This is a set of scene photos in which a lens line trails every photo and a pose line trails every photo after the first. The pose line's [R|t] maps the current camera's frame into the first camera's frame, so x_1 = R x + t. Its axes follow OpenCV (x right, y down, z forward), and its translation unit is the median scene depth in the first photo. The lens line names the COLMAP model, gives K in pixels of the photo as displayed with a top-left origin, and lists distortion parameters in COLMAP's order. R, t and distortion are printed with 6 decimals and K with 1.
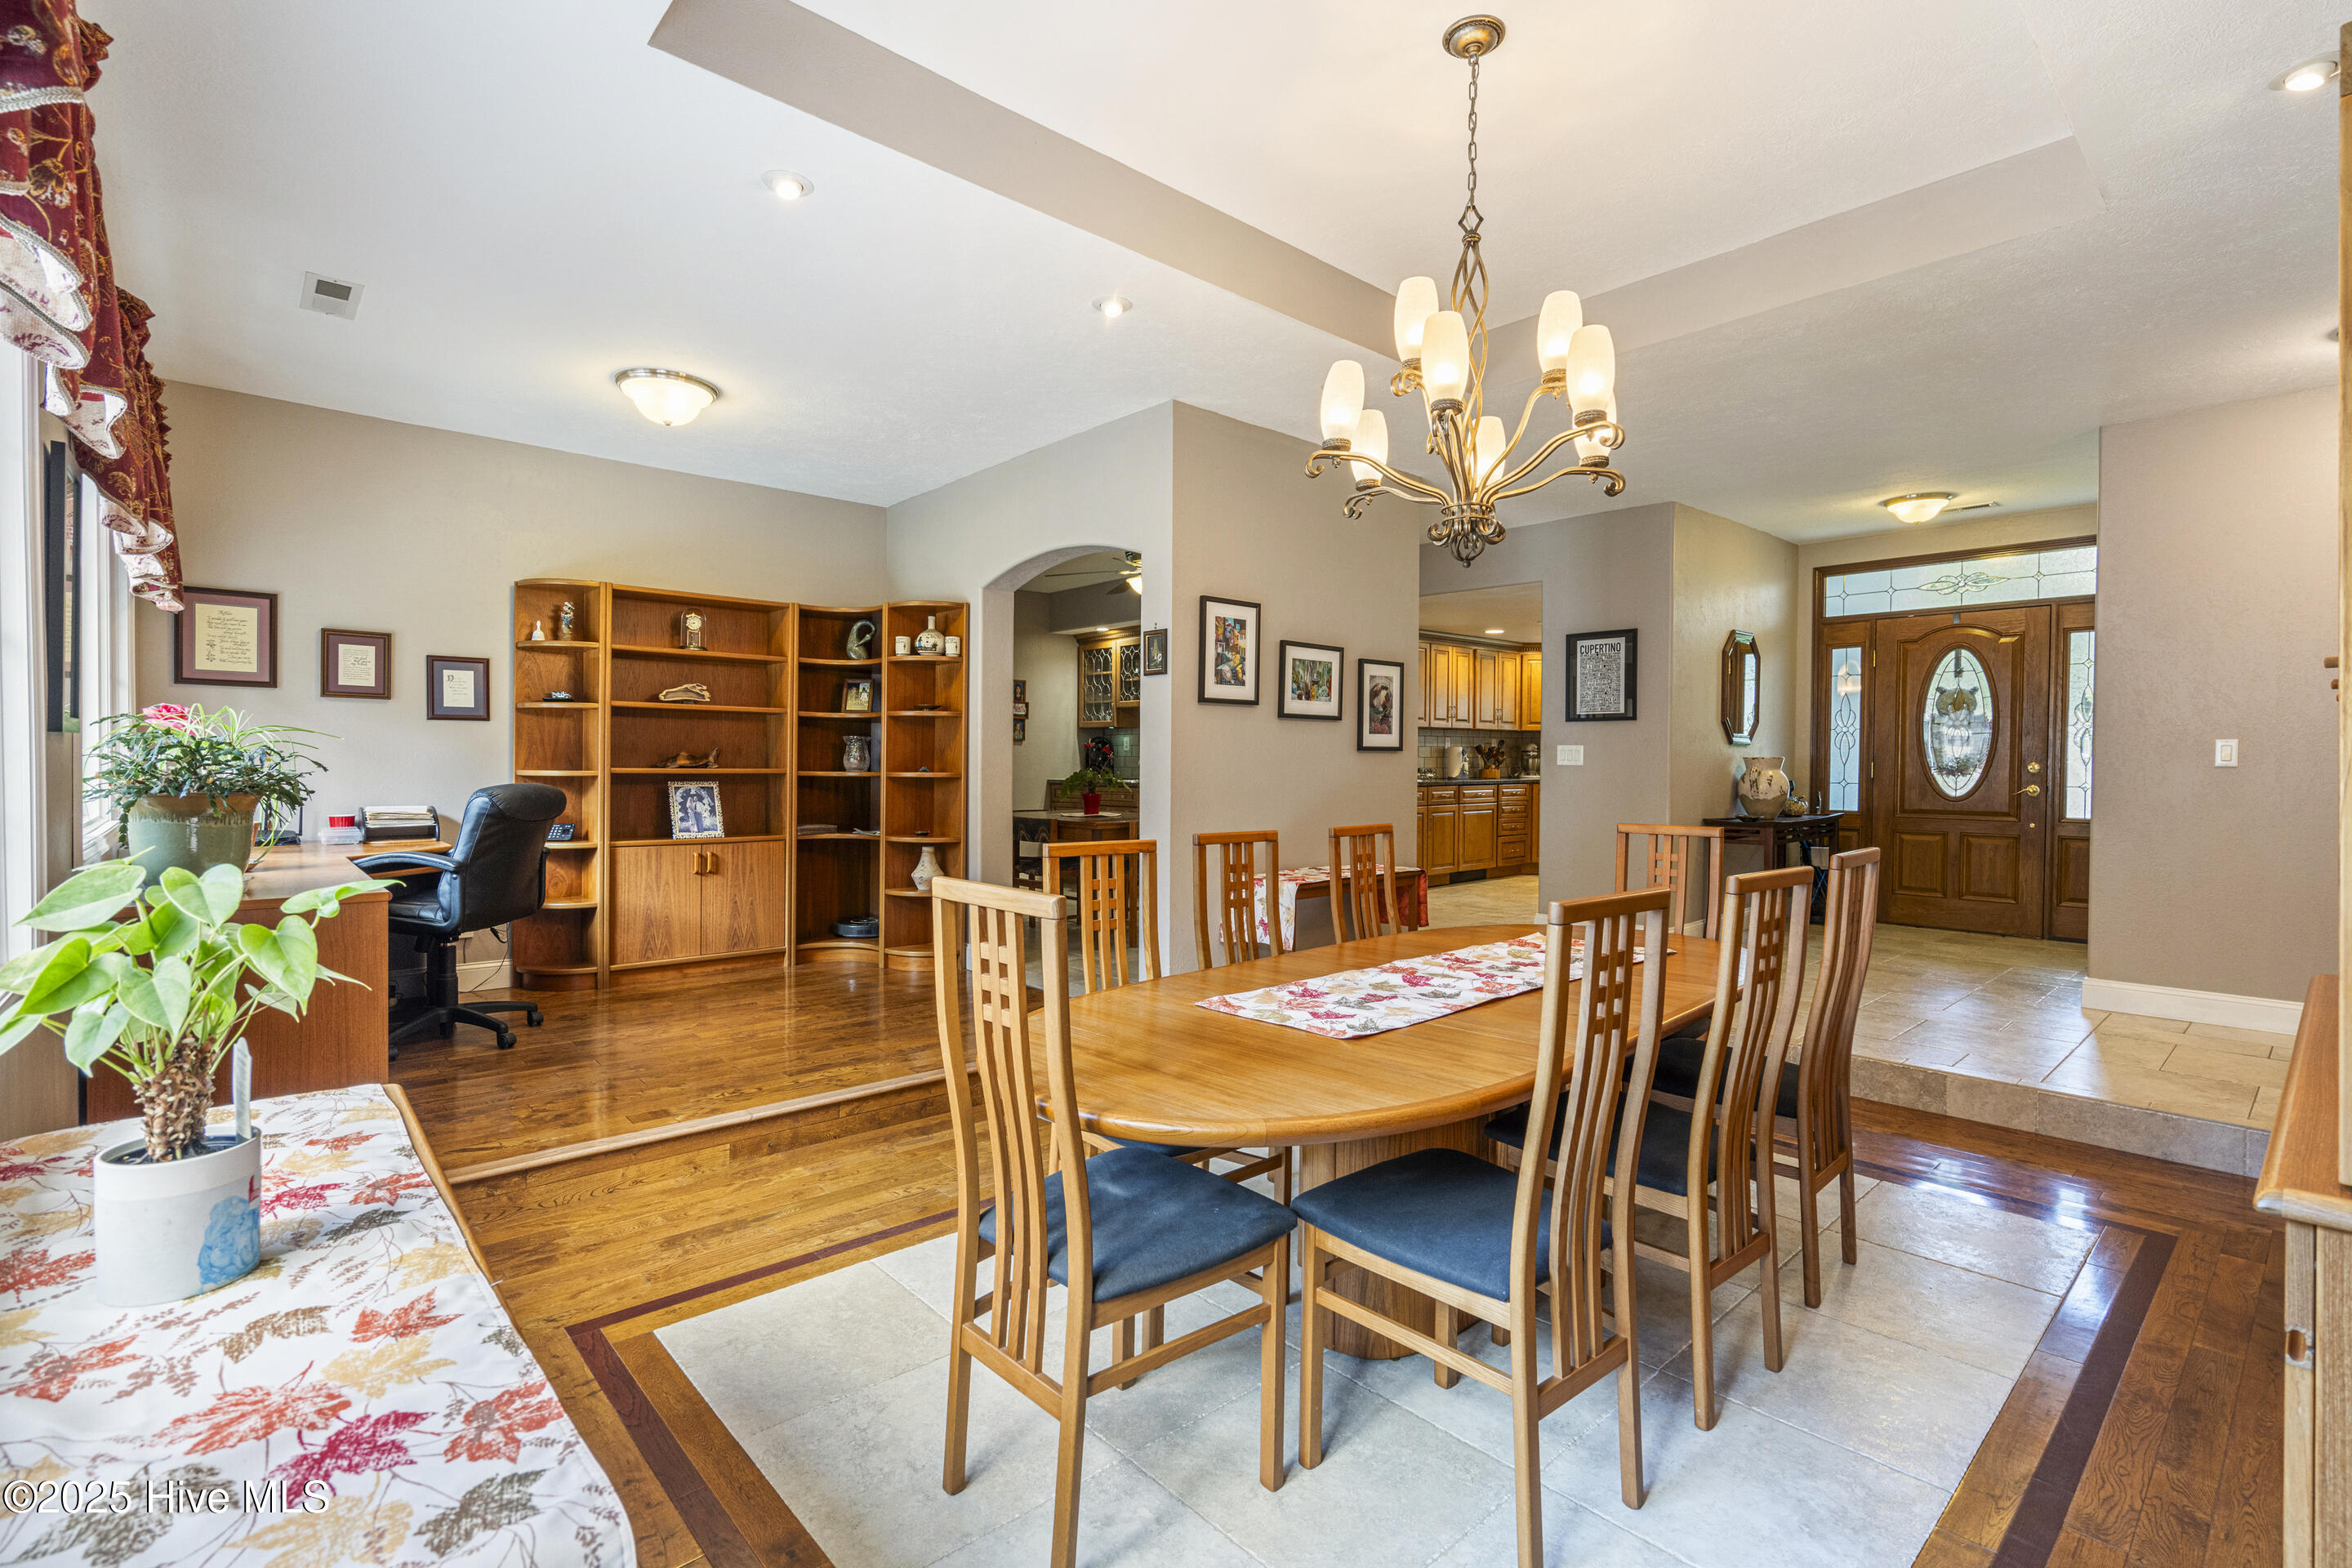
lens RADIAL K [[1077.7, 0, 1172.7], [0, 1077.7, 761.5], [0, 0, 1]] dist [0.001234, -0.000090]
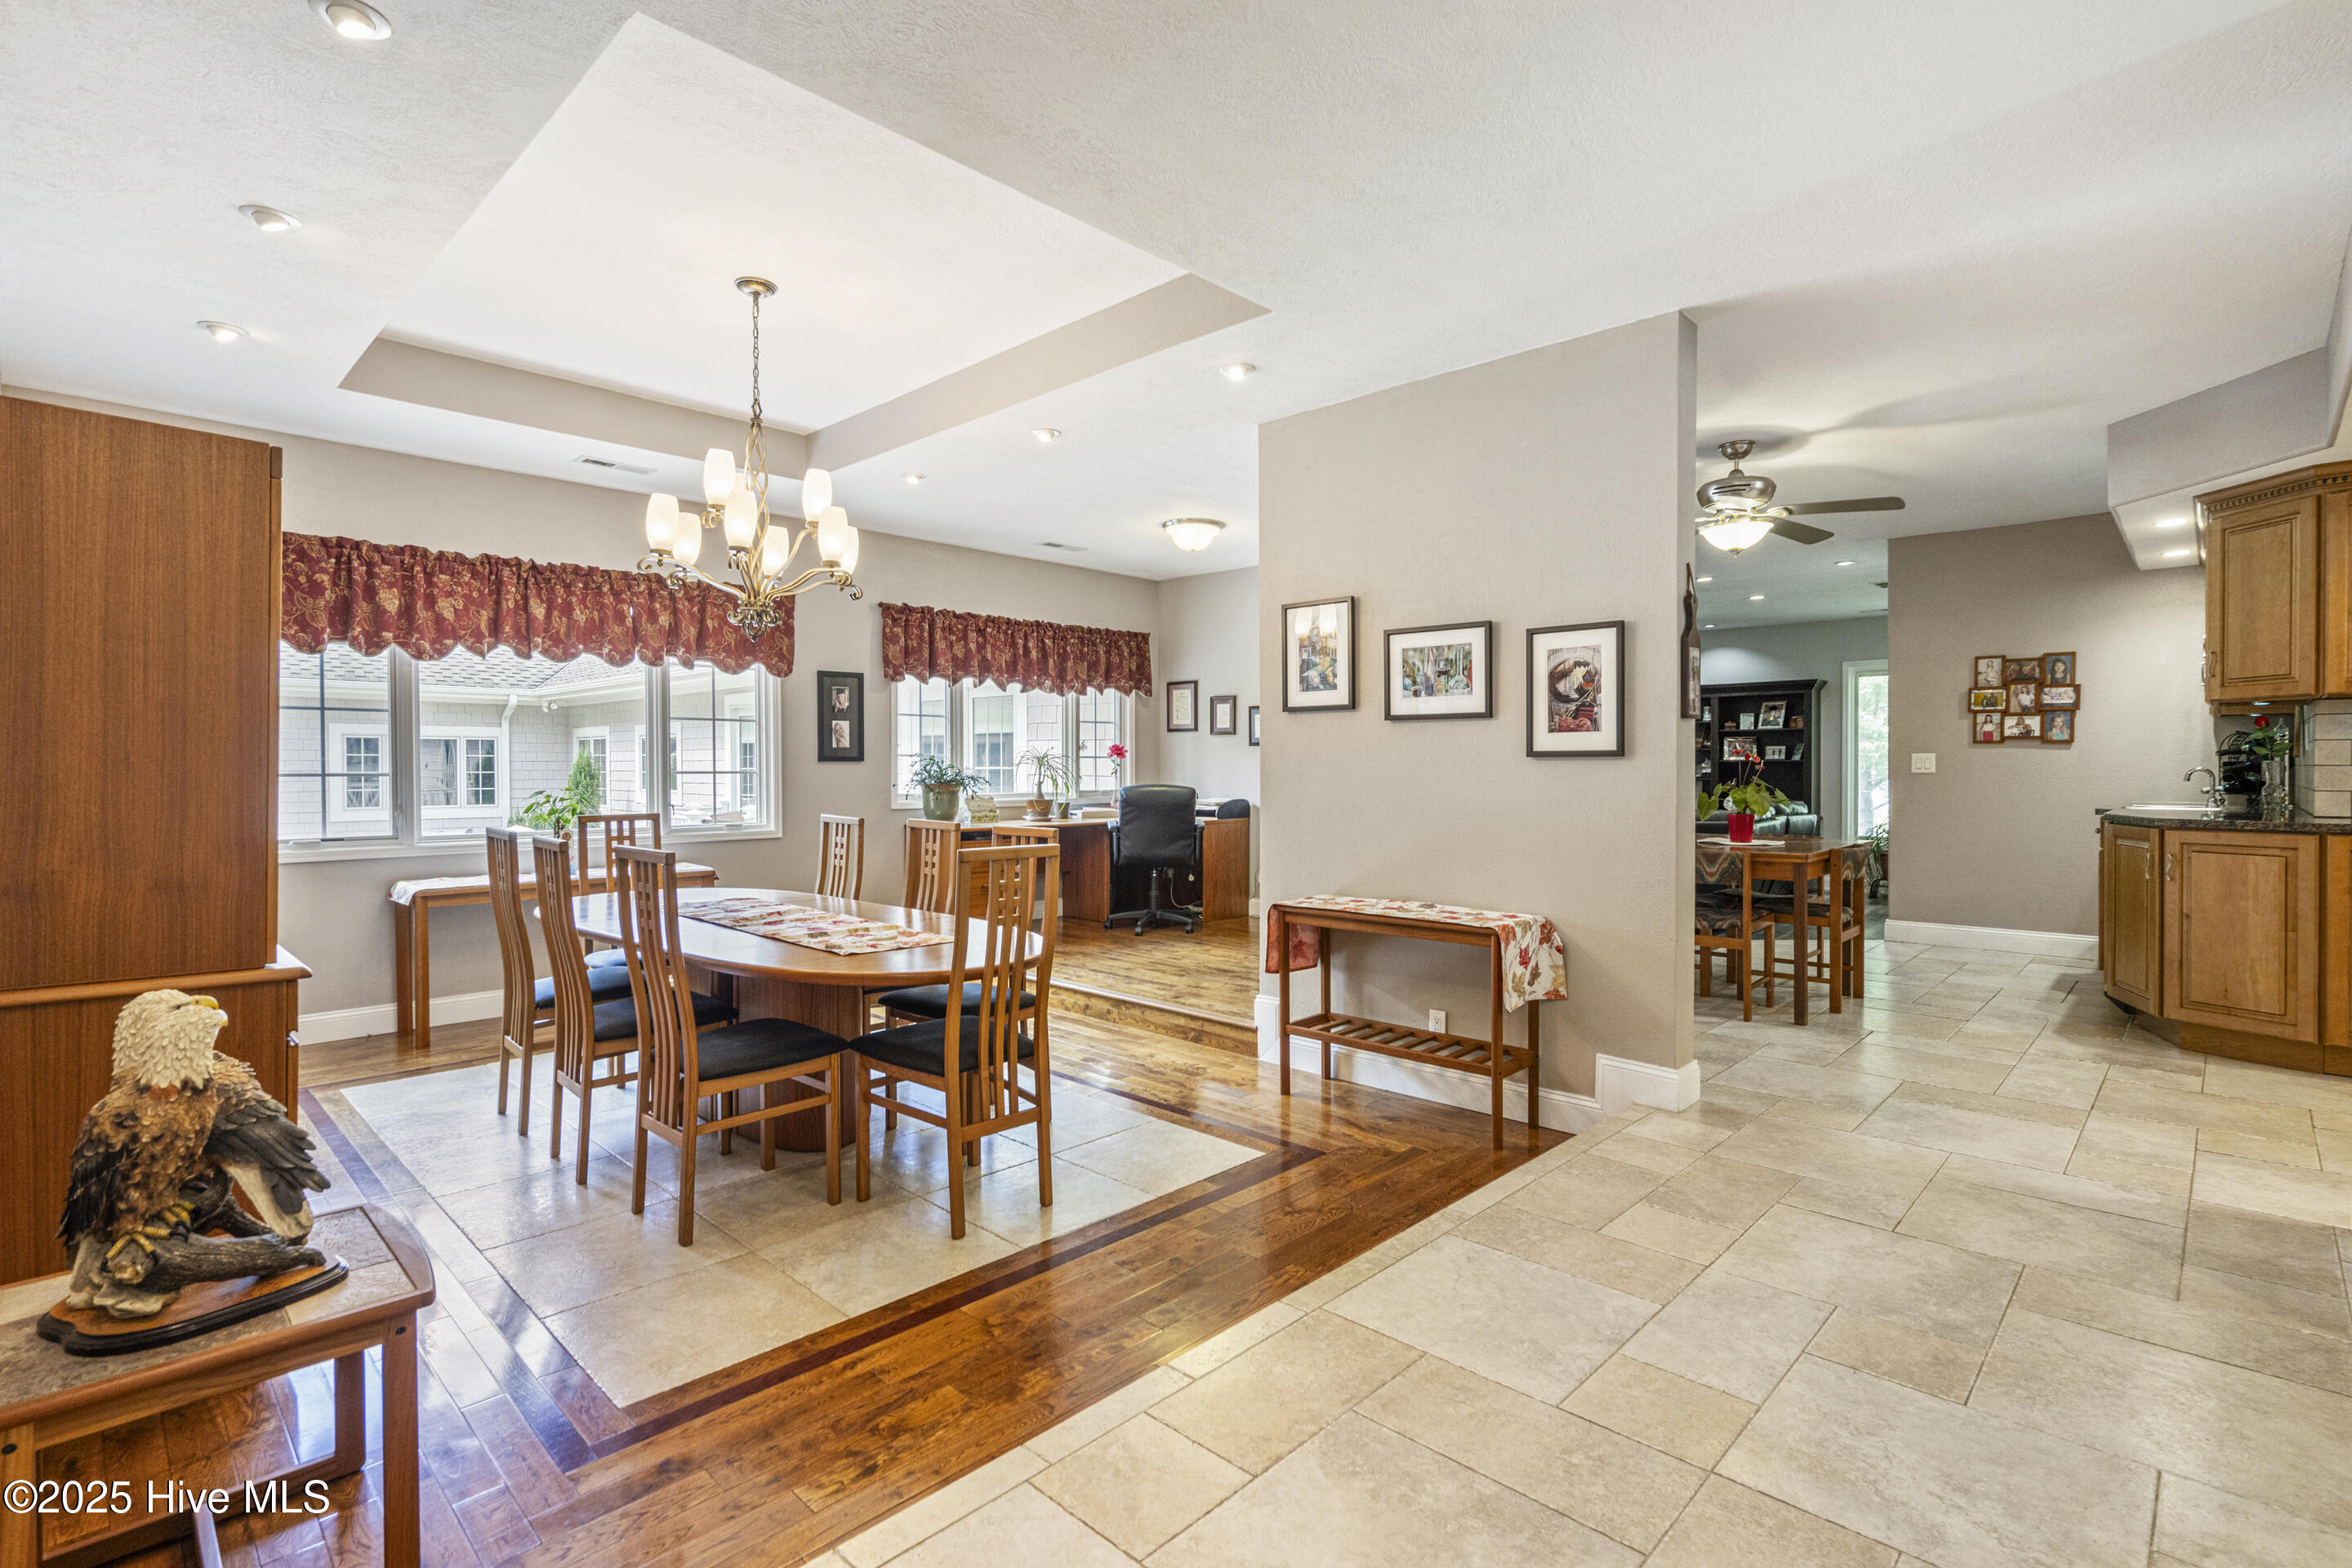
lens RADIAL K [[1101.8, 0, 1172.1], [0, 1101.8, 789.6], [0, 0, 1]] dist [-0.009790, 0.000321]
pose [[0.066429, 0.016955, -0.997647, 0.869013], [-0.001941, 0.999856, 0.016863, -0.000735], [0.997789, 0.000817, 0.066452, 0.698470]]
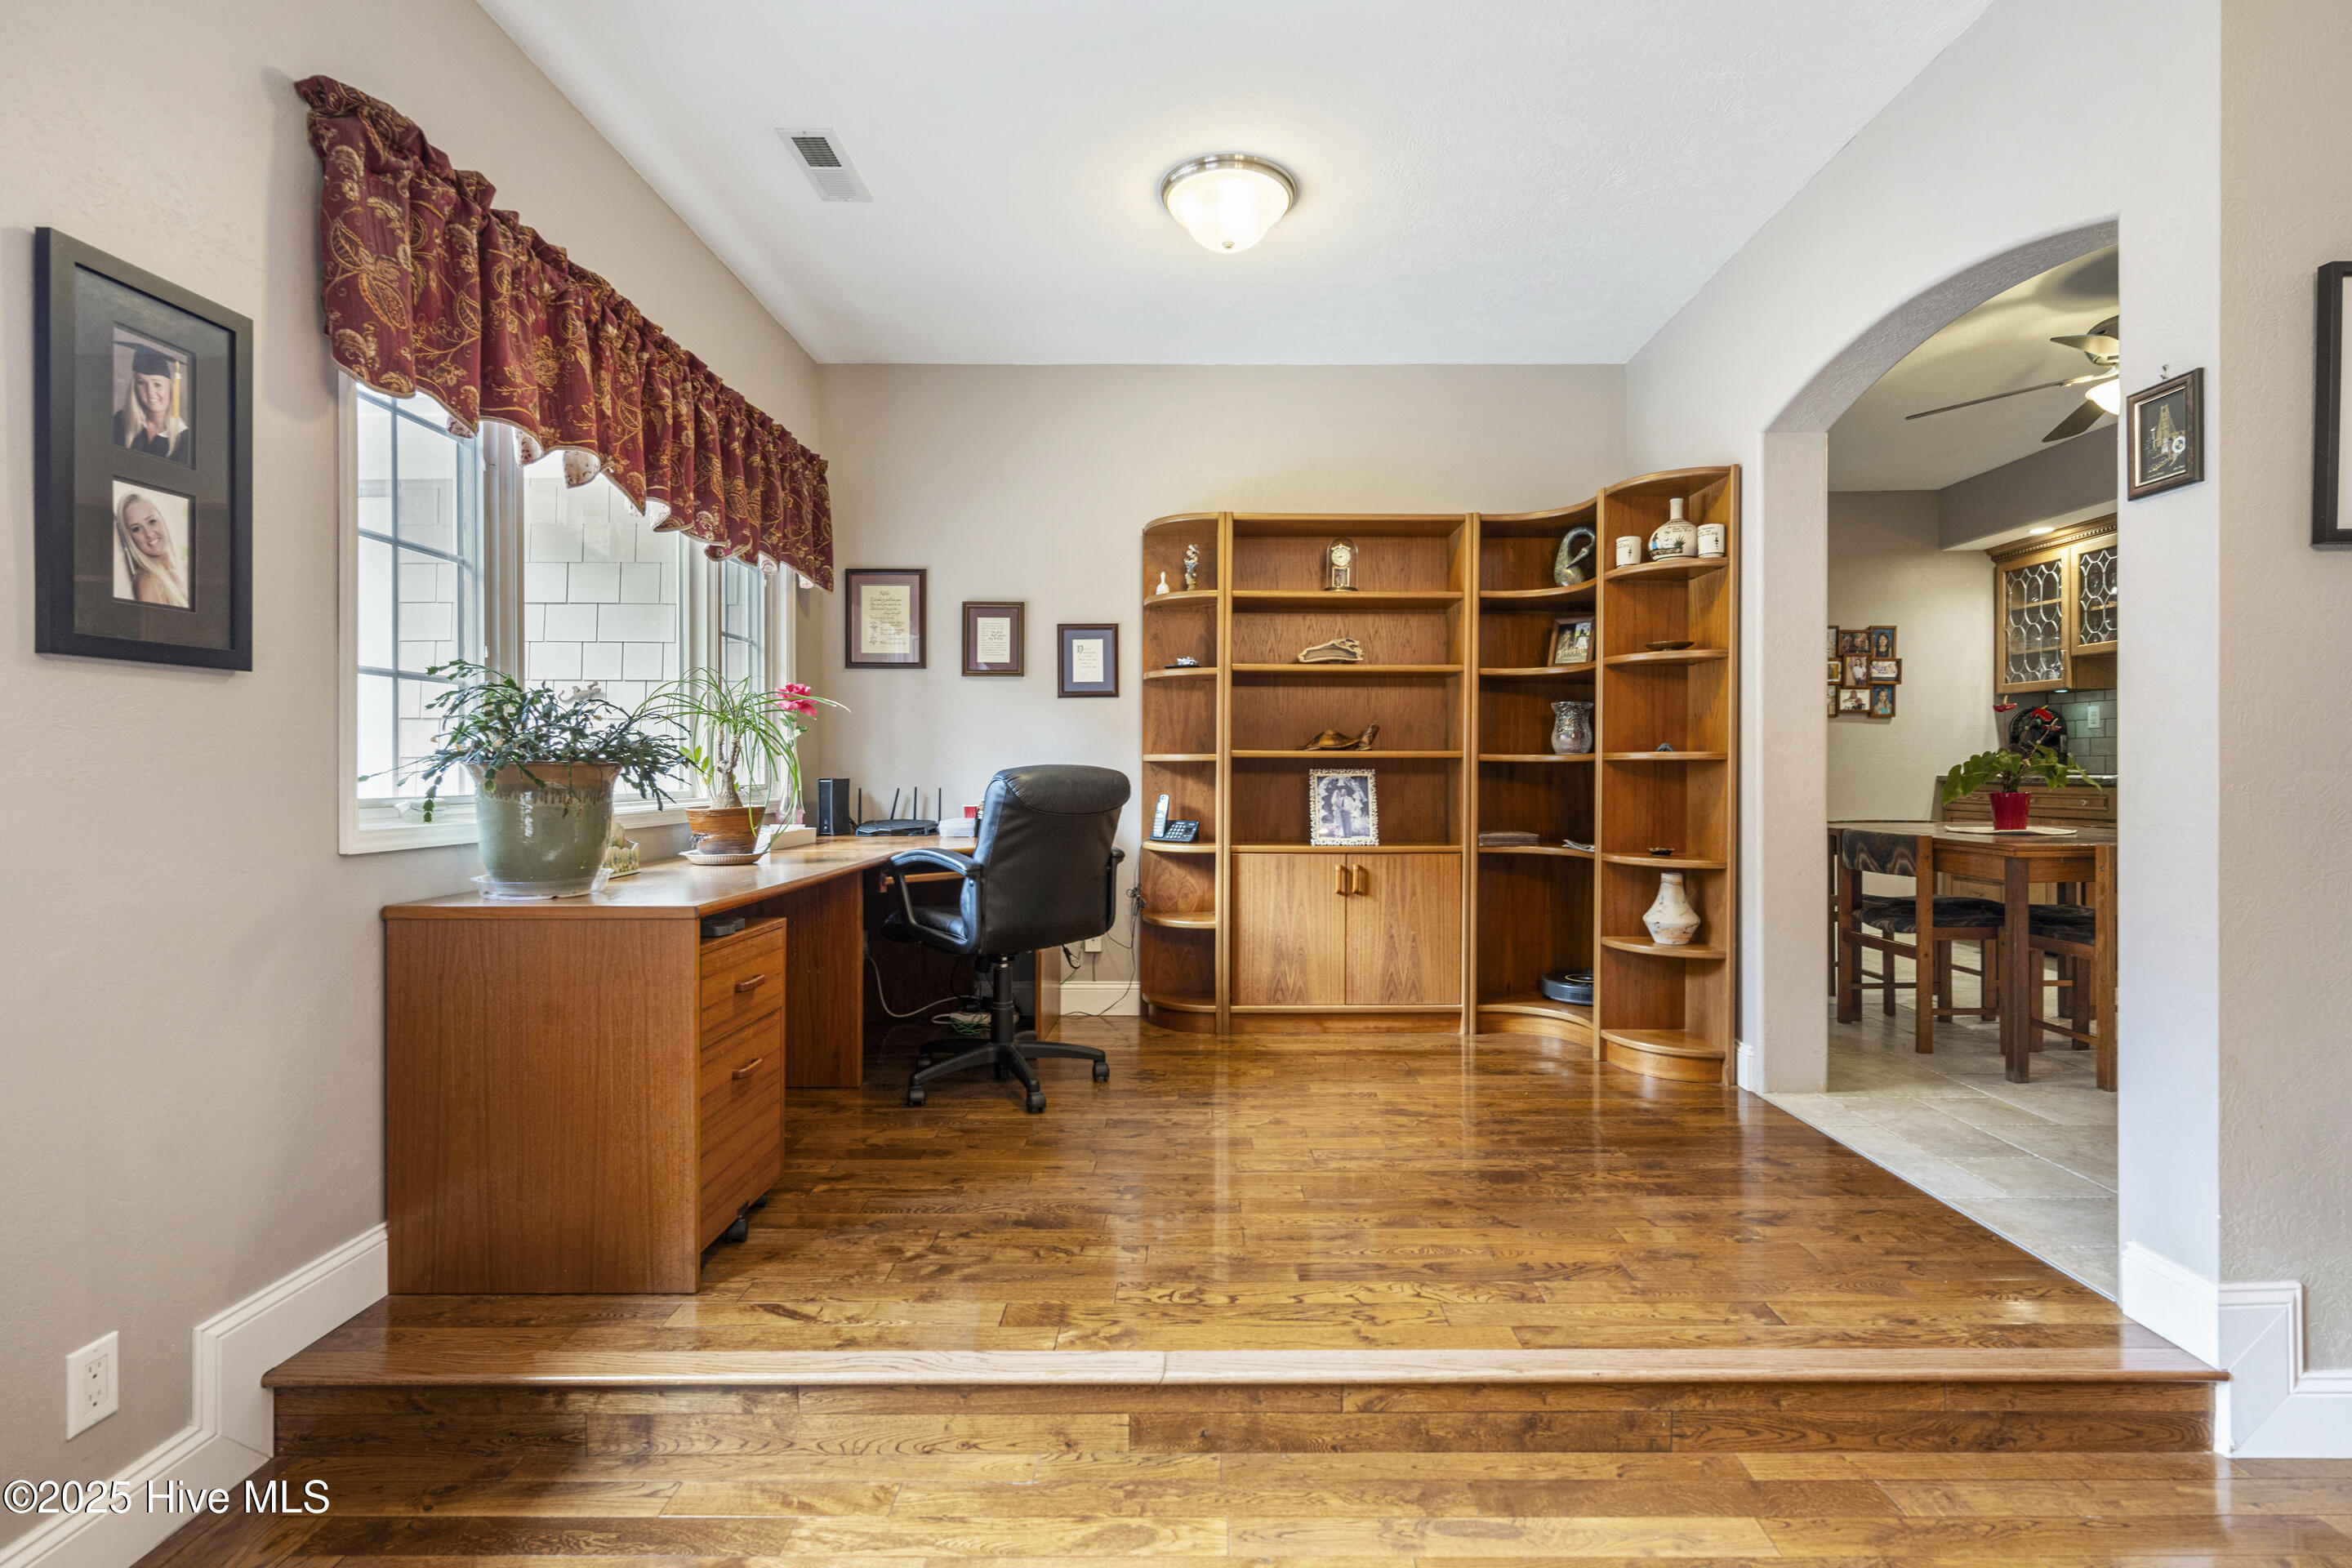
lens RADIAL K [[1099.6, 0, 1202.9], [0, 1099.6, 774.3], [0, 0, 1]] dist [-0.002748, 0.000365]
pose [[0.746104, -0.004716, -0.665813, -0.009685], [0.007782, 0.999968, 0.001637, 0.020307], [0.665784, -0.006402, 0.746117, 0.372009]]
